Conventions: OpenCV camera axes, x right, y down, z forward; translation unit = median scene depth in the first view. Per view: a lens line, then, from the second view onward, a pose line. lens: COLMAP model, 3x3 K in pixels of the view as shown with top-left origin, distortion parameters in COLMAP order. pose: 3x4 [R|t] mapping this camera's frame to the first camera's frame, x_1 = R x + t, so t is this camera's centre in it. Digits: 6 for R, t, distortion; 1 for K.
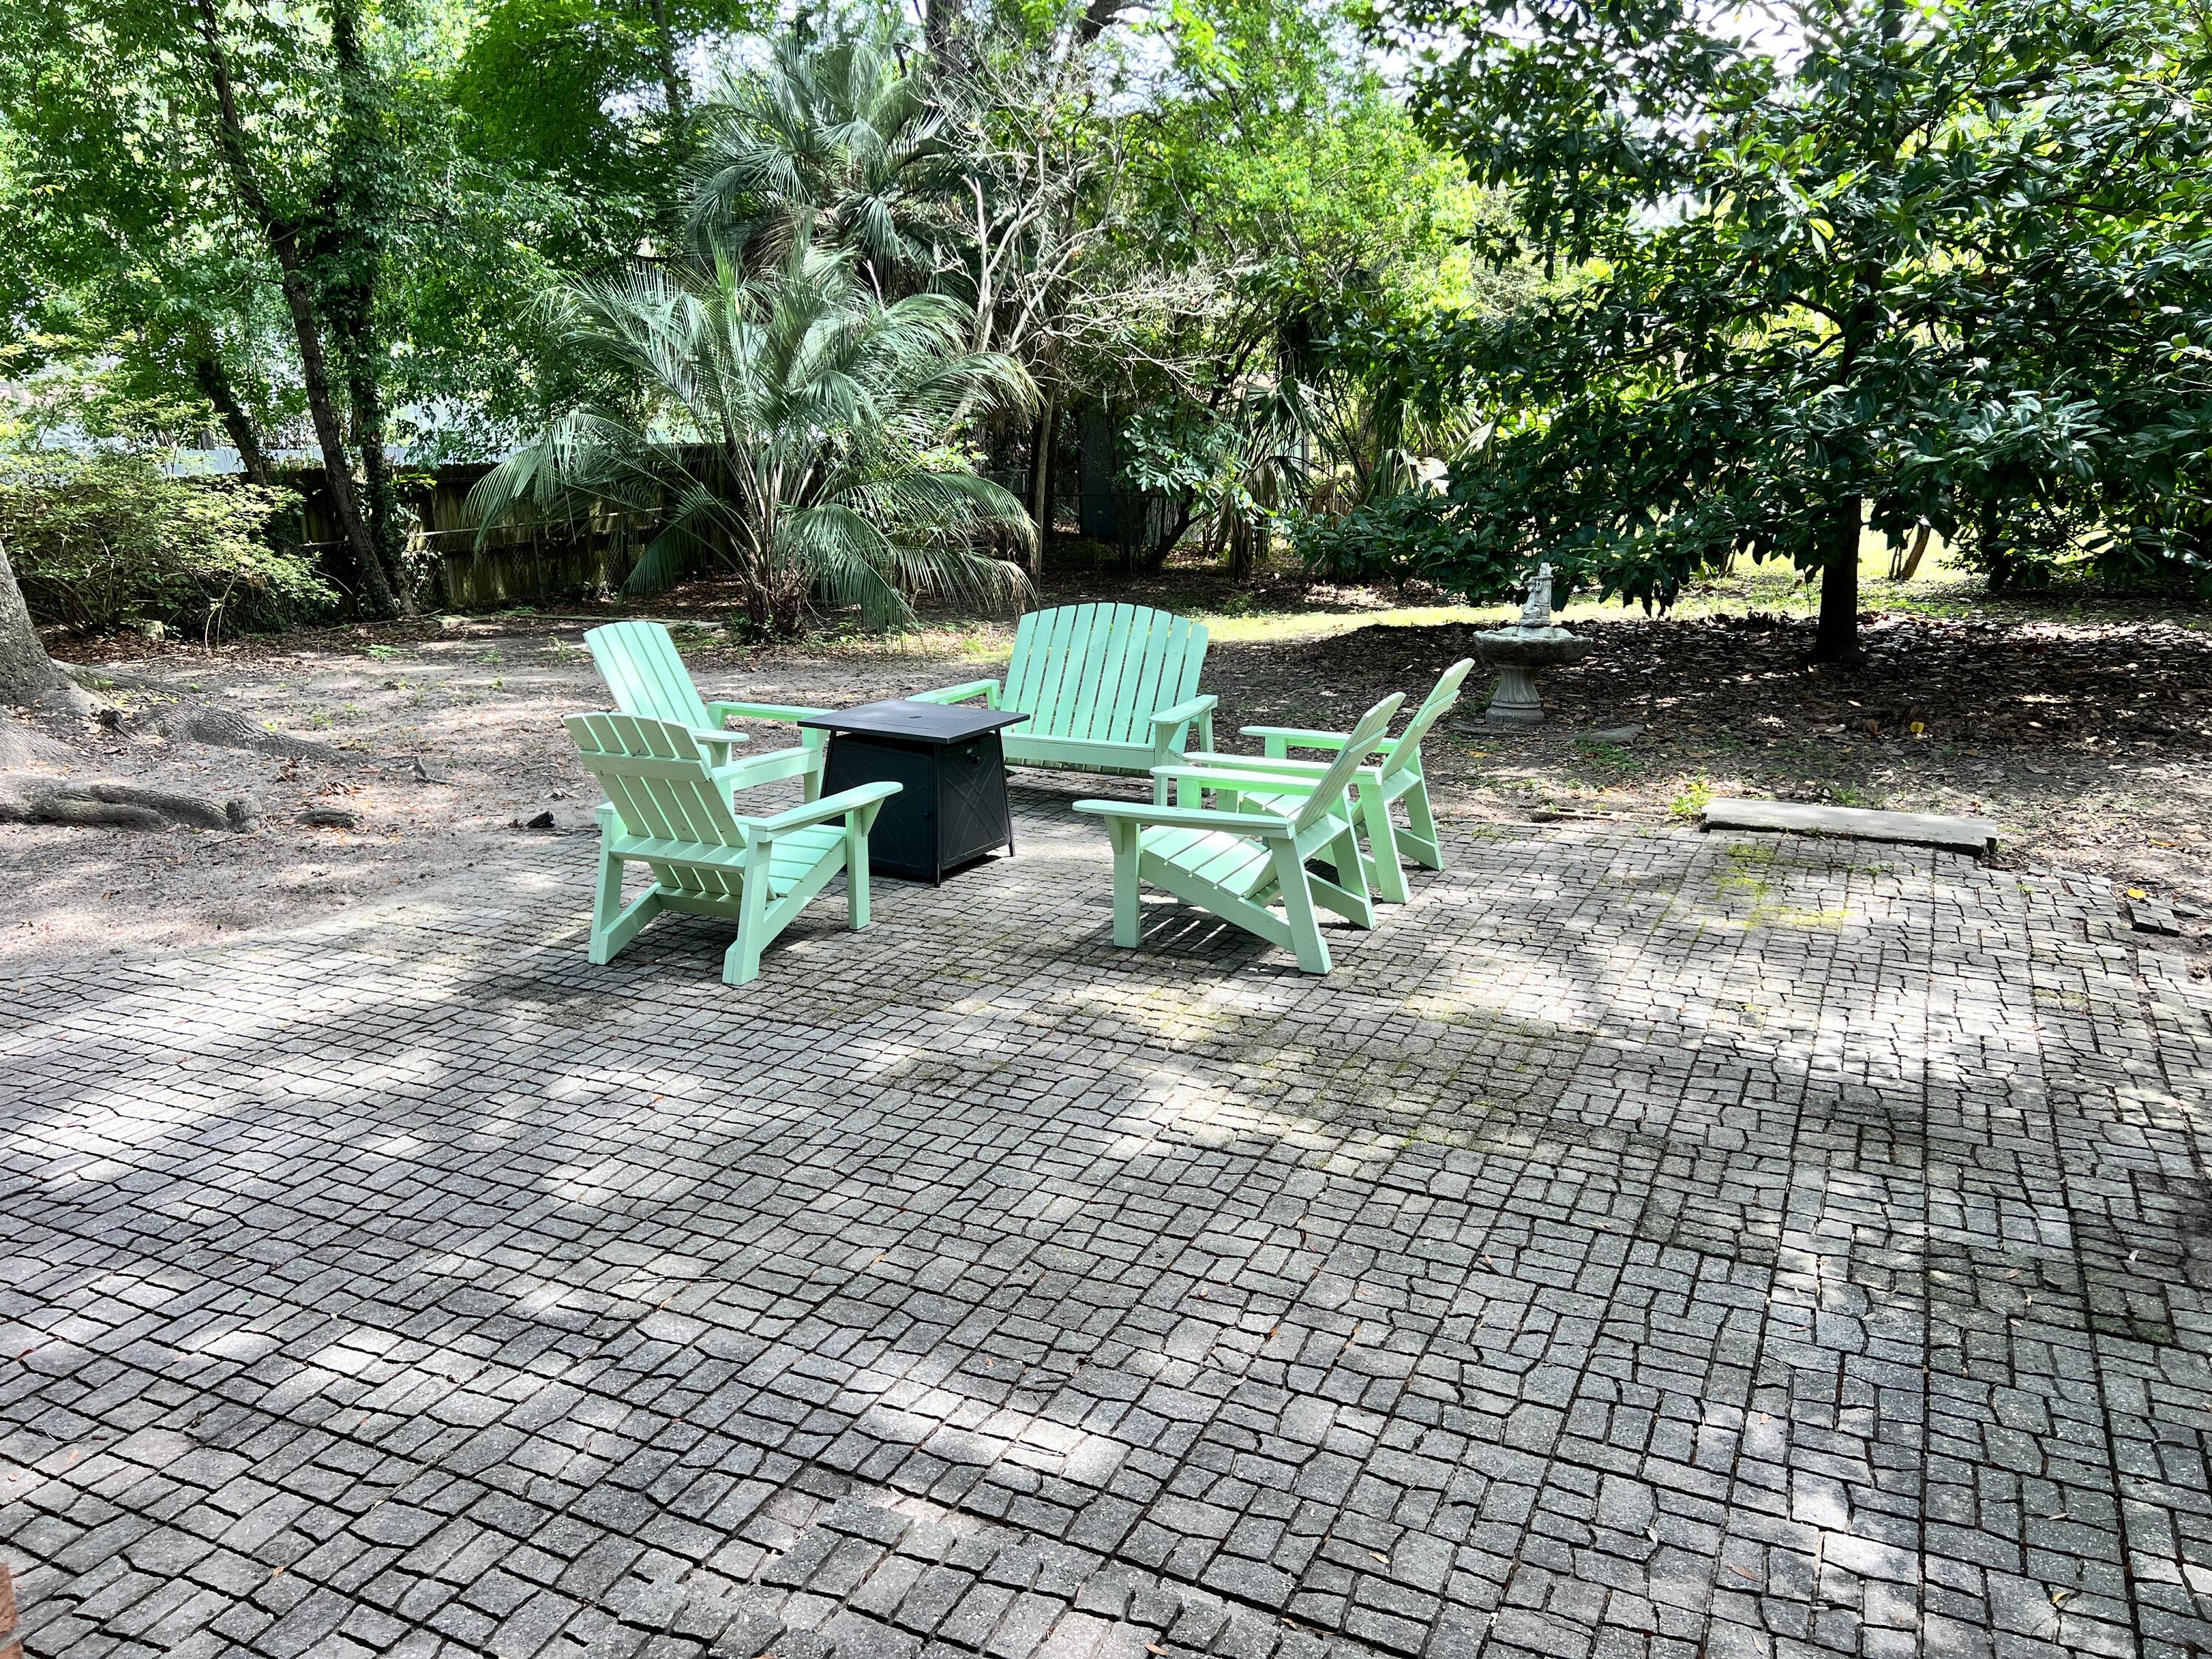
lens RADIAL K [[1464.9, 0, 1106.0], [0, 1464.9, 829.5], [0, 0, 1]] dist [0.039431, -0.002533]
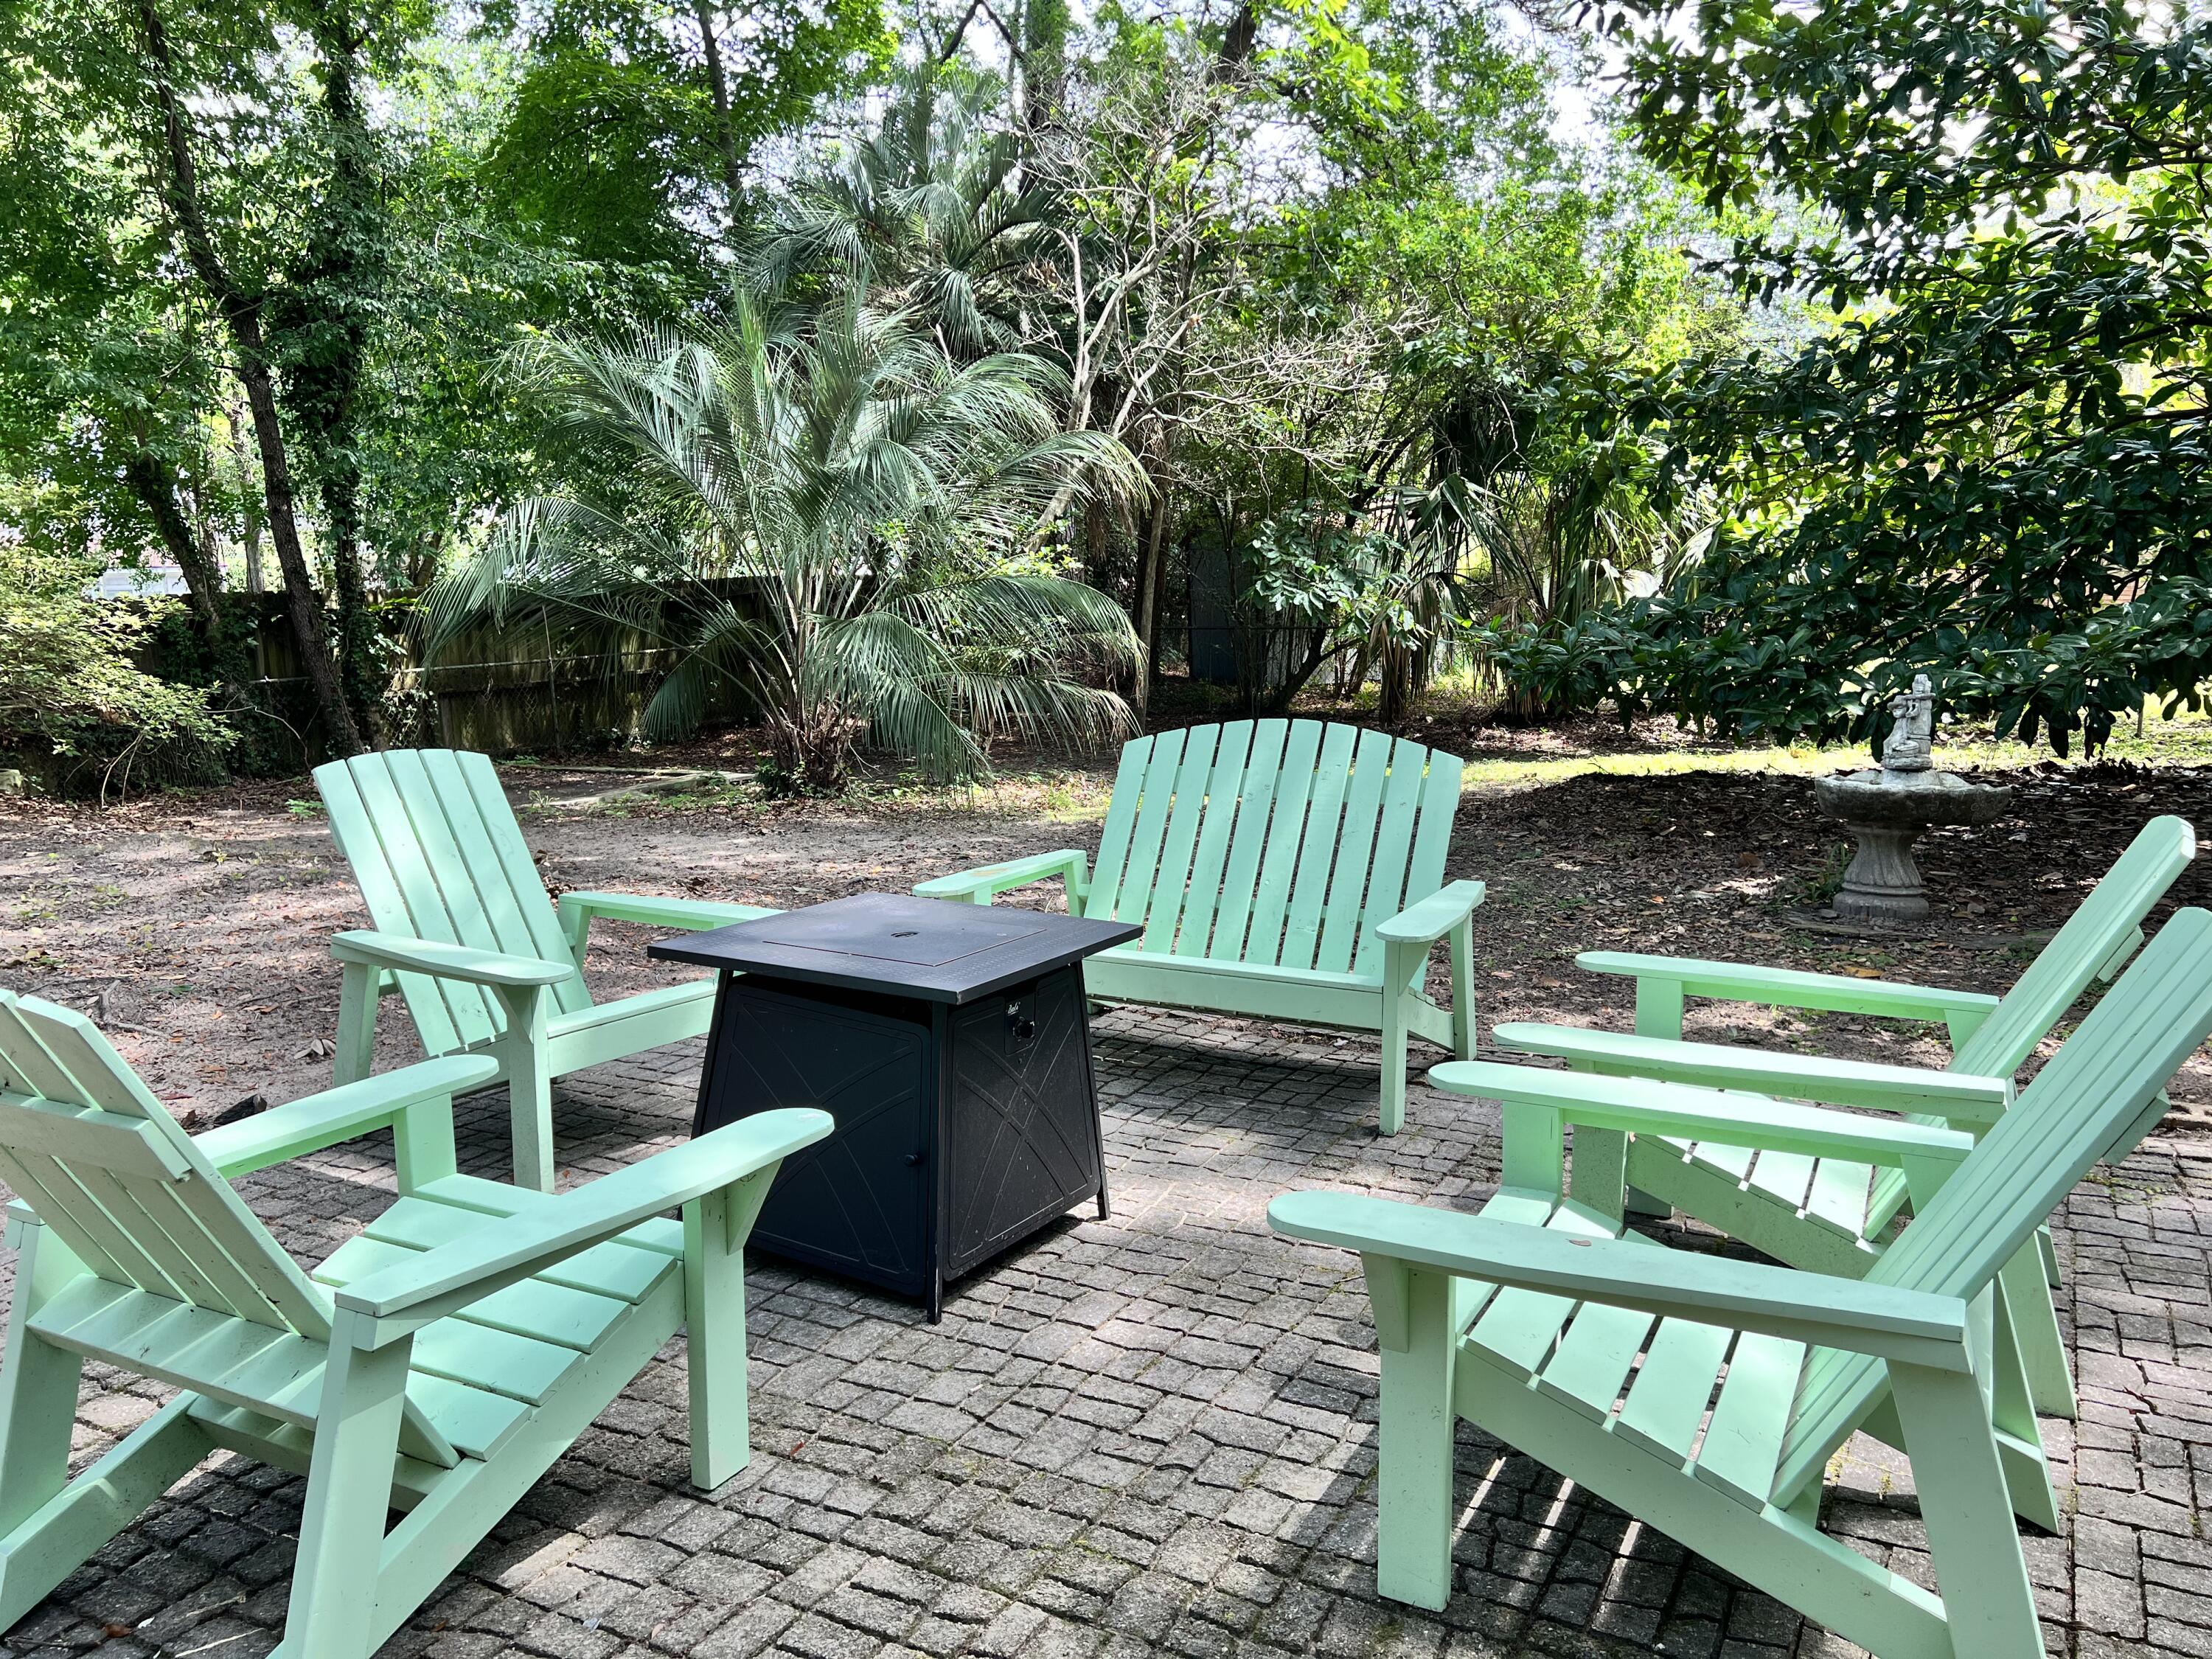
lens RADIAL K [[1669.2, 0, 1106.0], [0, 1669.2, 829.5], [0, 0, 1]] dist [0.000209, 0.000141]
pose [[0.997749, 0.002084, -0.067020, -0.007996], [-0.009359, 0.994062, -0.108414, -0.015017], [0.066396, 0.108797, 0.991844, 0.131265]]
